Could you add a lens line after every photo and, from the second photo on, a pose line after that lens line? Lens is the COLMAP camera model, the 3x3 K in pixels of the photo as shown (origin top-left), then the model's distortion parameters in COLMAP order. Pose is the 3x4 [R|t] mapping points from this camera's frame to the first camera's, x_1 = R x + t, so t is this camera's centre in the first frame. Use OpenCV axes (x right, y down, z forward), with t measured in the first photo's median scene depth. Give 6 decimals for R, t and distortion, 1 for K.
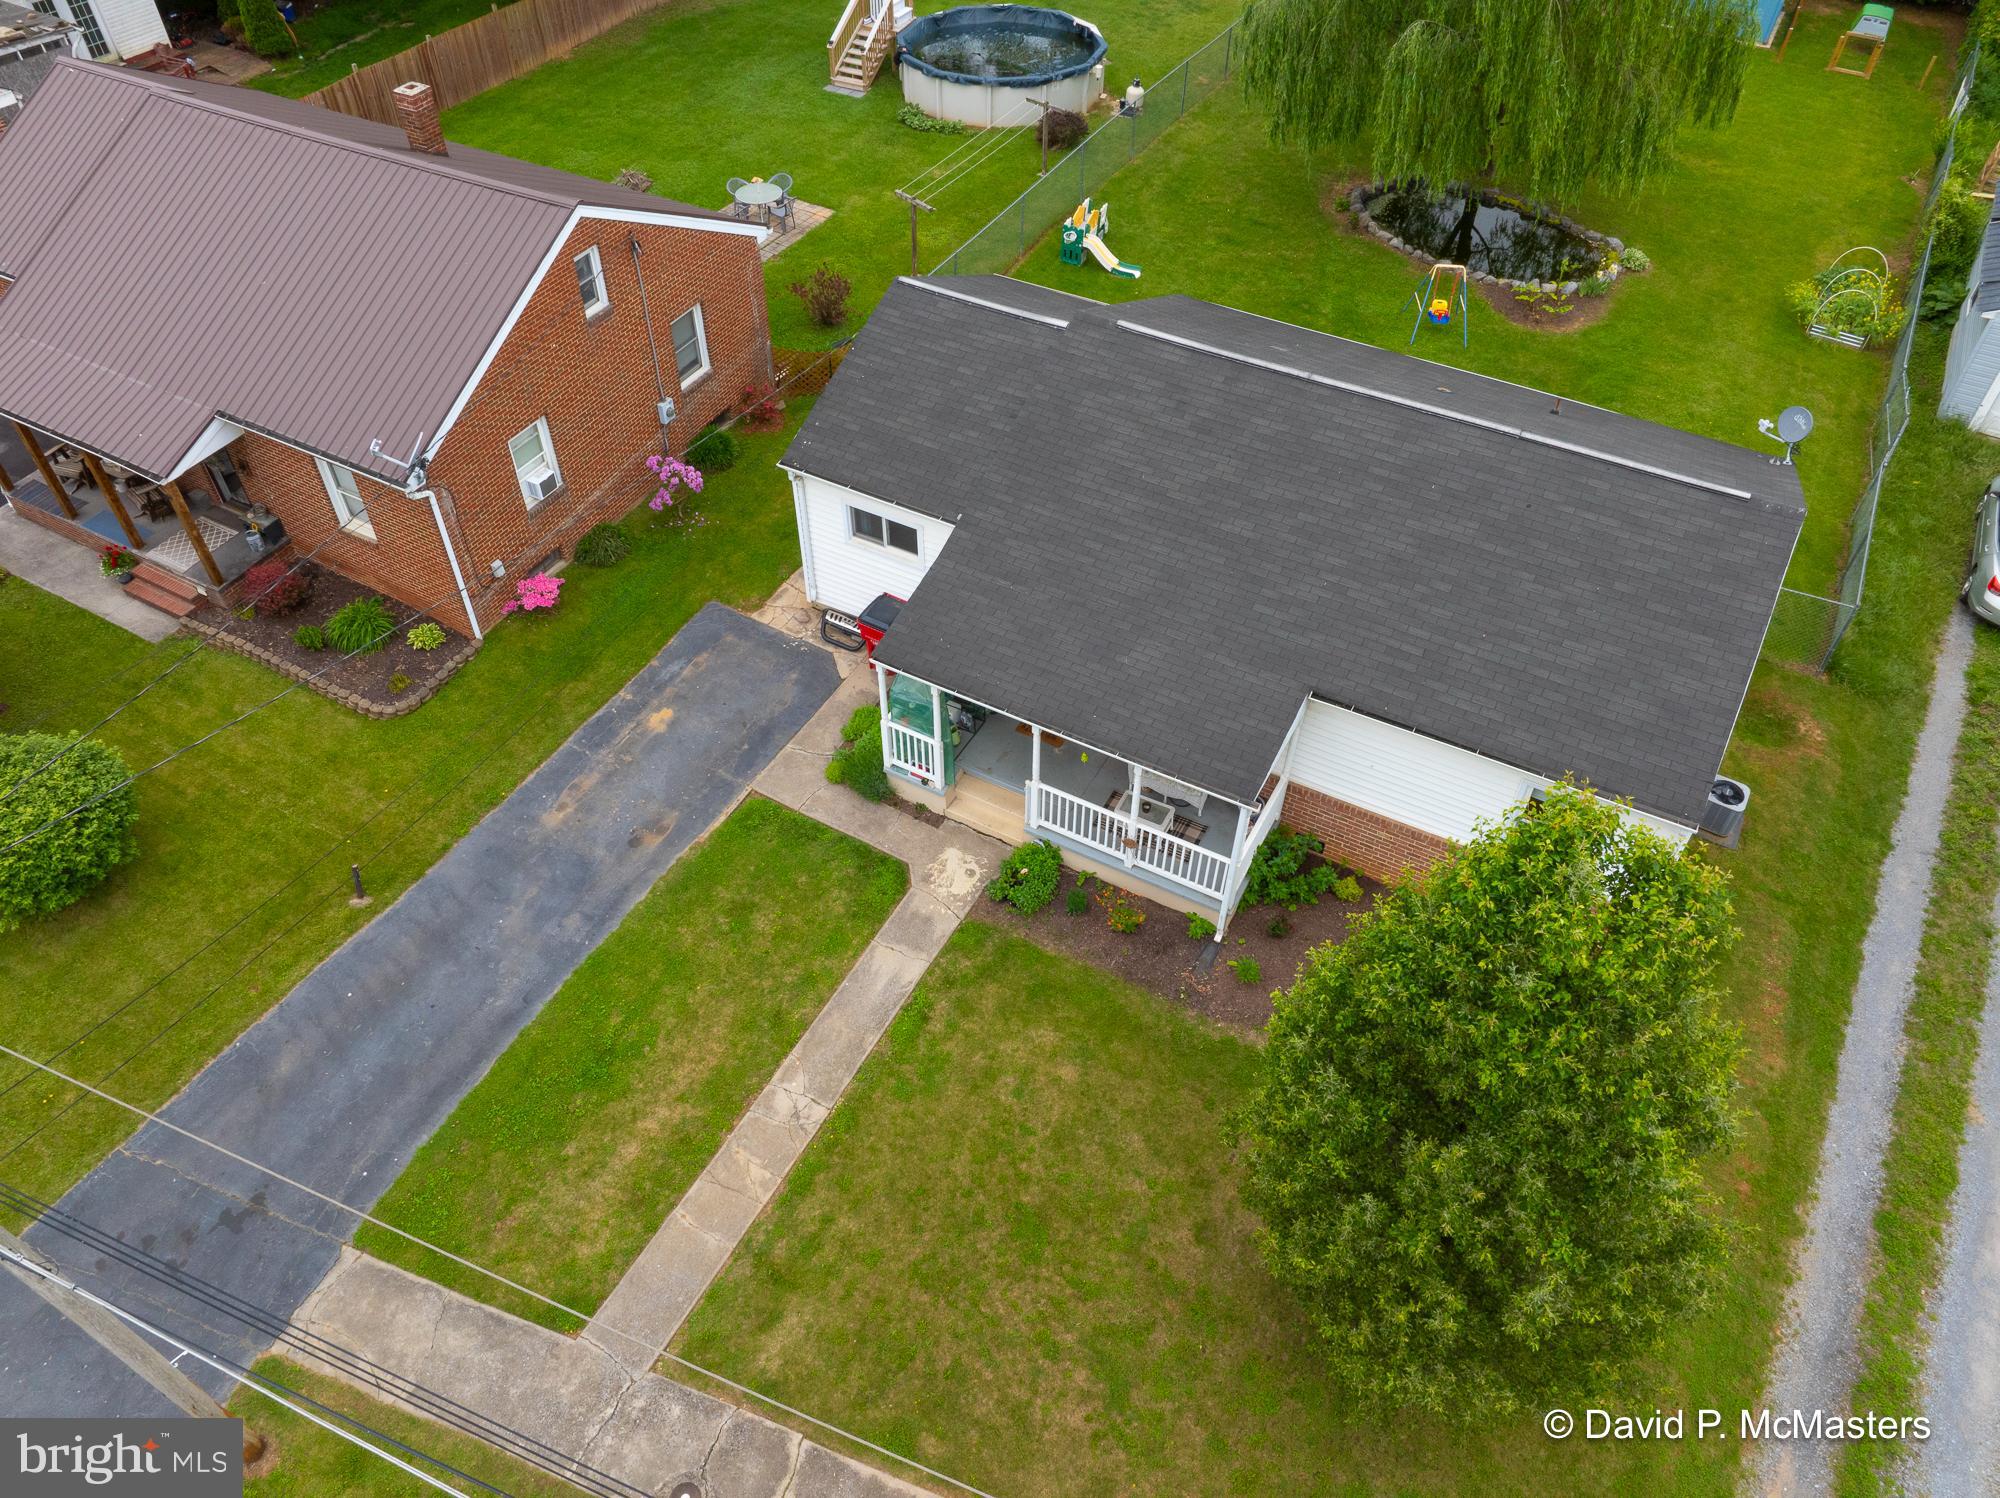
lens RADIAL K [[1408.8, 0, 999.1], [0, 1408.8, 741.5], [0, 0, 1]] dist [-0.049000, 0.018963]
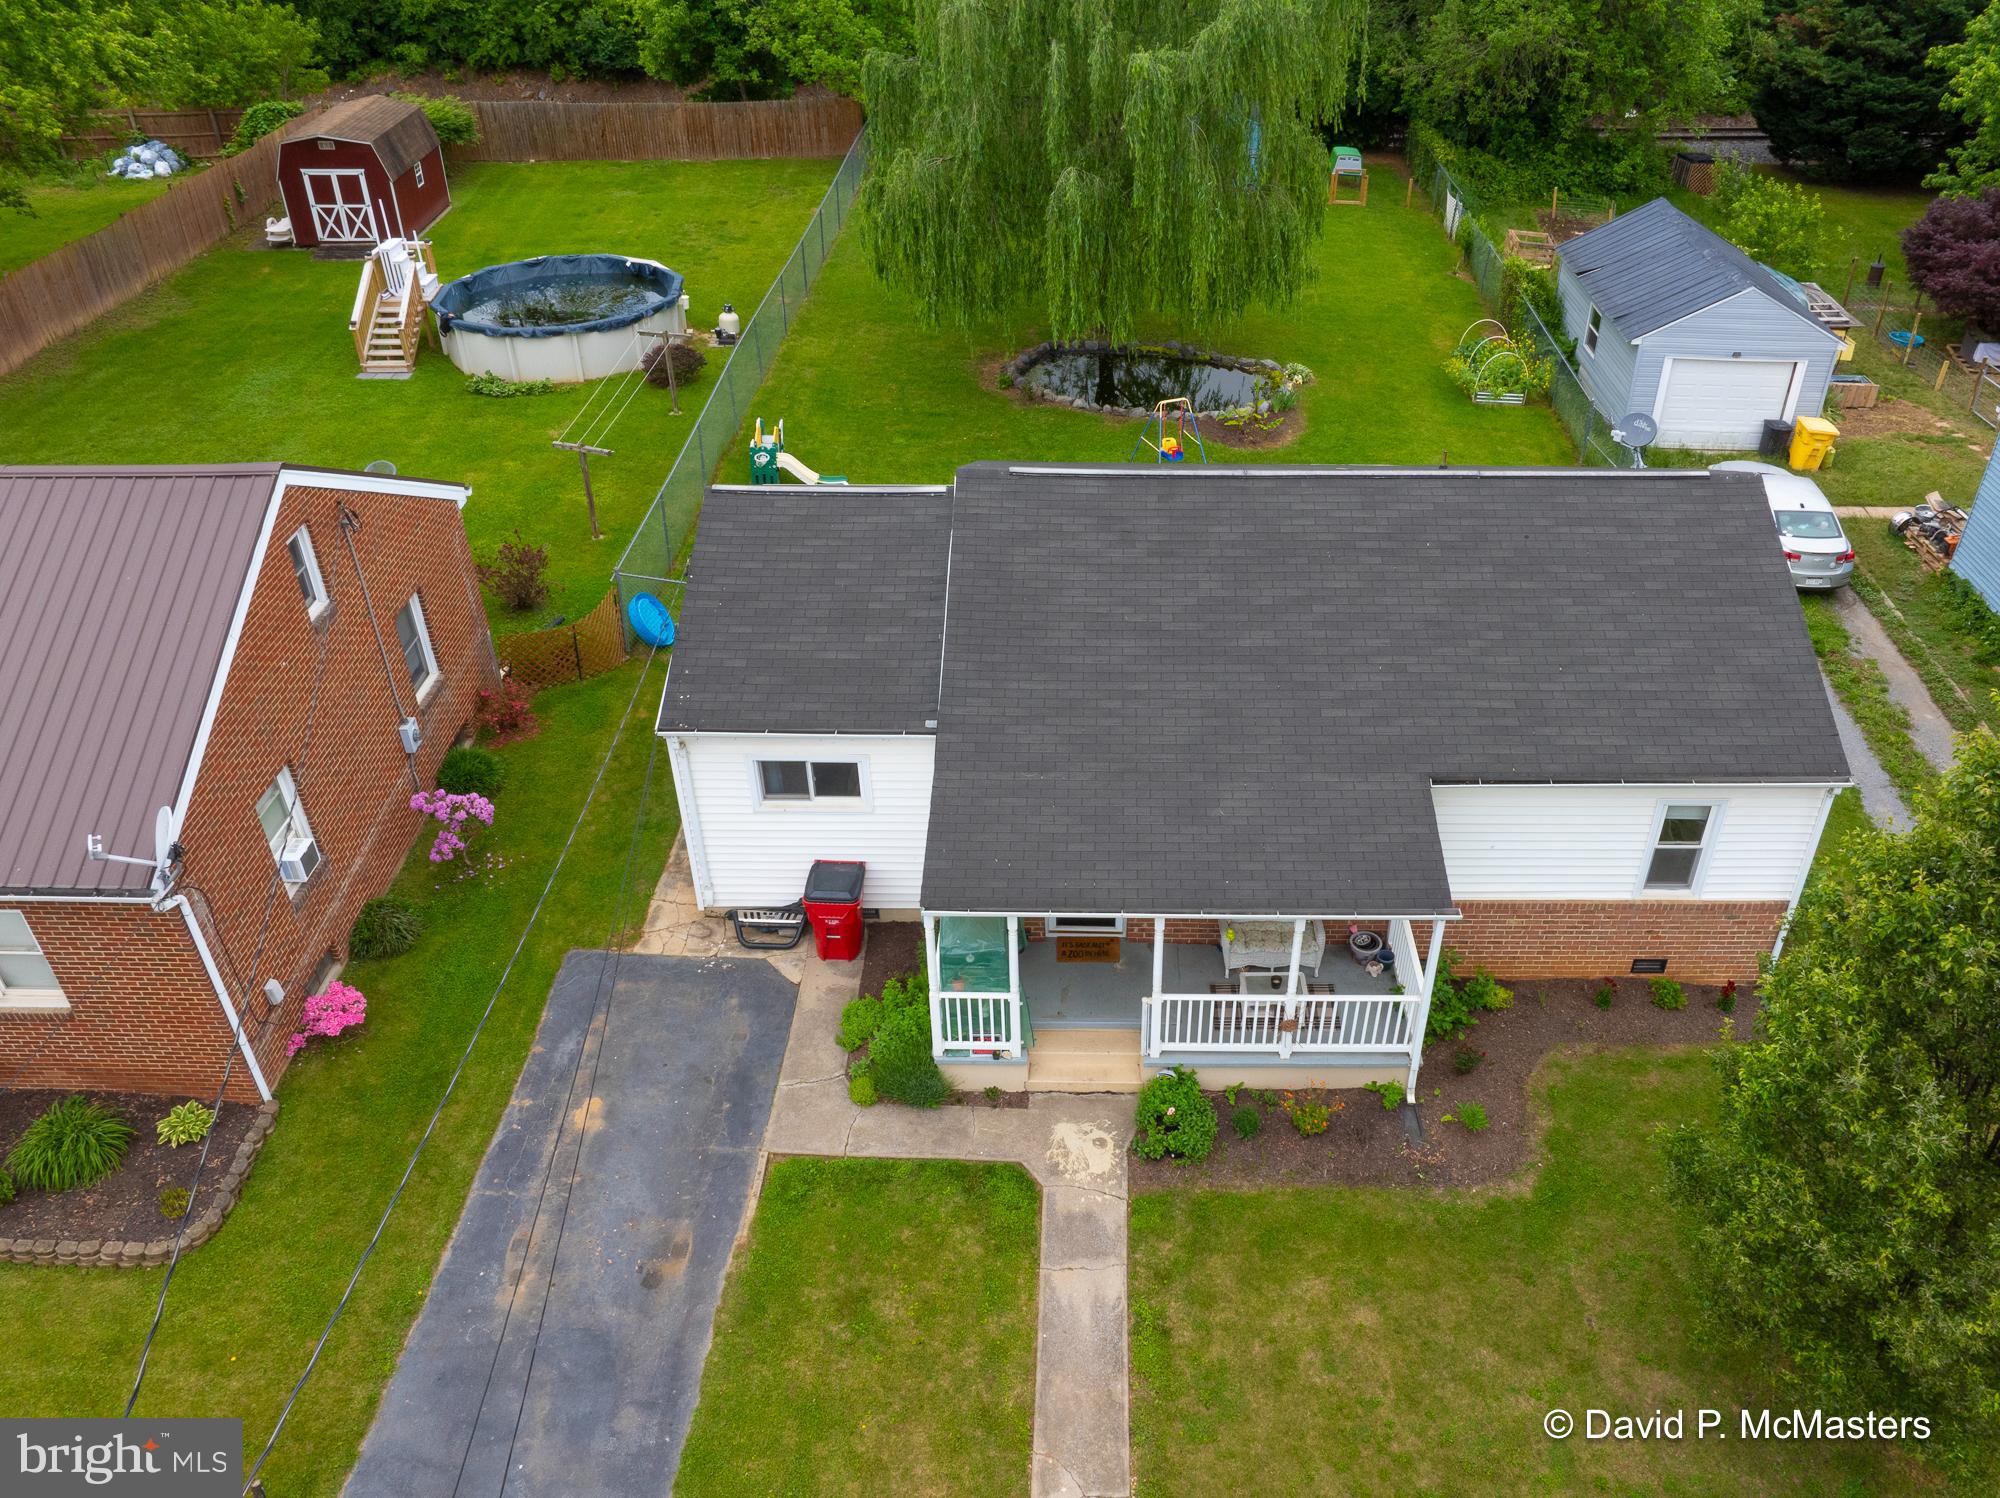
lens RADIAL K [[1515.6, 0, 1102.1], [0, 1515.6, 778.2], [0, 0, 1]] dist [-0.049644, 0.007335]
pose [[0.875049, -0.274090, 0.398954, -0.286781], [0.341610, 0.933634, -0.107846, -0.004028], [-0.342918, 0.230657, 0.910607, 0.184958]]
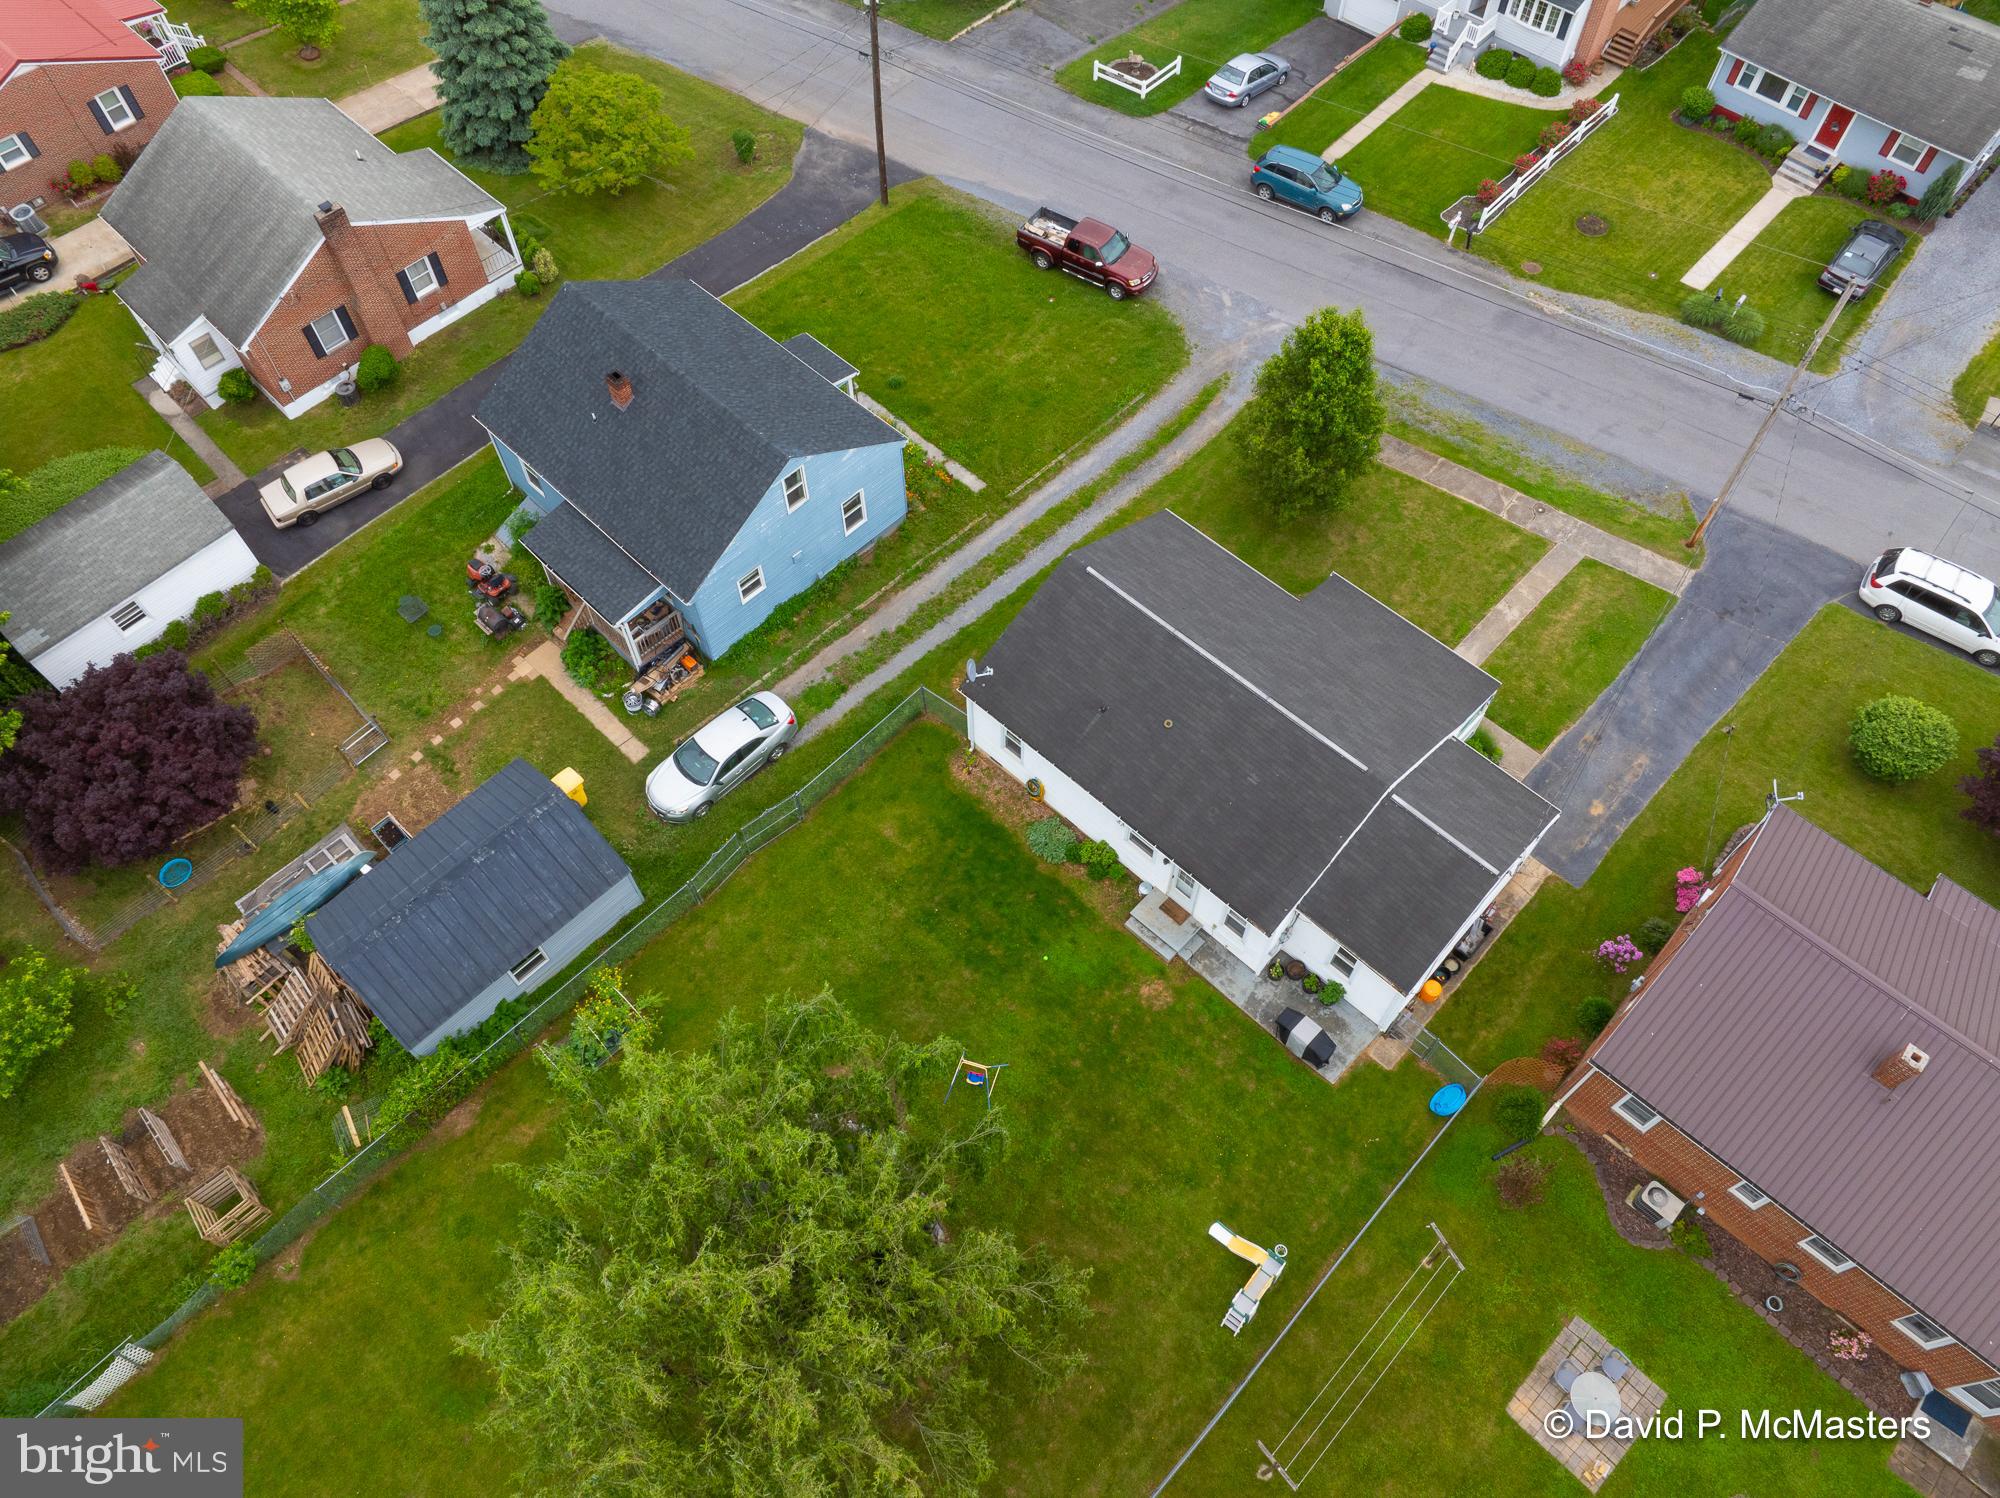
lens RADIAL K [[1408.8, 0, 995.6], [0, 1408.8, 747.1], [0, 0, 1]] dist [-0.049000, 0.018963]
pose [[-0.967939, -0.212402, 0.134086, 0.290581], [0.183600, -0.233968, 0.954751, -1.930930], [-0.171420, 0.948759, 0.265464, 0.622459]]
